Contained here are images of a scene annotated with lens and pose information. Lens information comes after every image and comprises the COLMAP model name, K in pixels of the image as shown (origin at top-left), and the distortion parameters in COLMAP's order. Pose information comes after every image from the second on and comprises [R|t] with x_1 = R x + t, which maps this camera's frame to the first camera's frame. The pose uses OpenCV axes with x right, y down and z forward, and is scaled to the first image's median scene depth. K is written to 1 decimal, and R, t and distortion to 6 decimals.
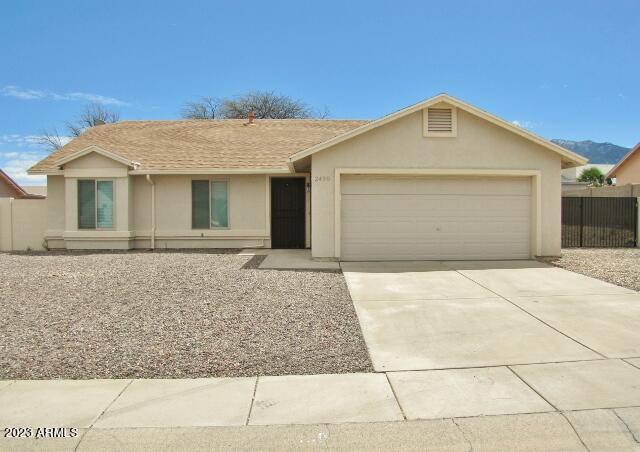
lens RADIAL K [[554.4, 0, 319.6], [0, 554.4, 237.3], [0, 0, 1]] dist [-0.073207, 0.001488]
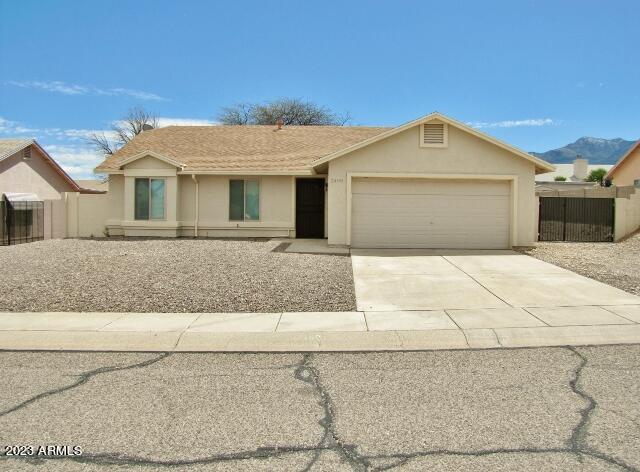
lens RADIAL K [[561.3, 0, 320.0], [0, 561.3, 236.0], [0, 0, 1]] dist [-0.055189, -0.001482]
pose [[0.998696, 0.014401, -0.048980, 0.027078], [-0.014127, 0.999883, 0.005947, 0.009269], [0.049060, -0.005247, 0.998782, -0.222759]]
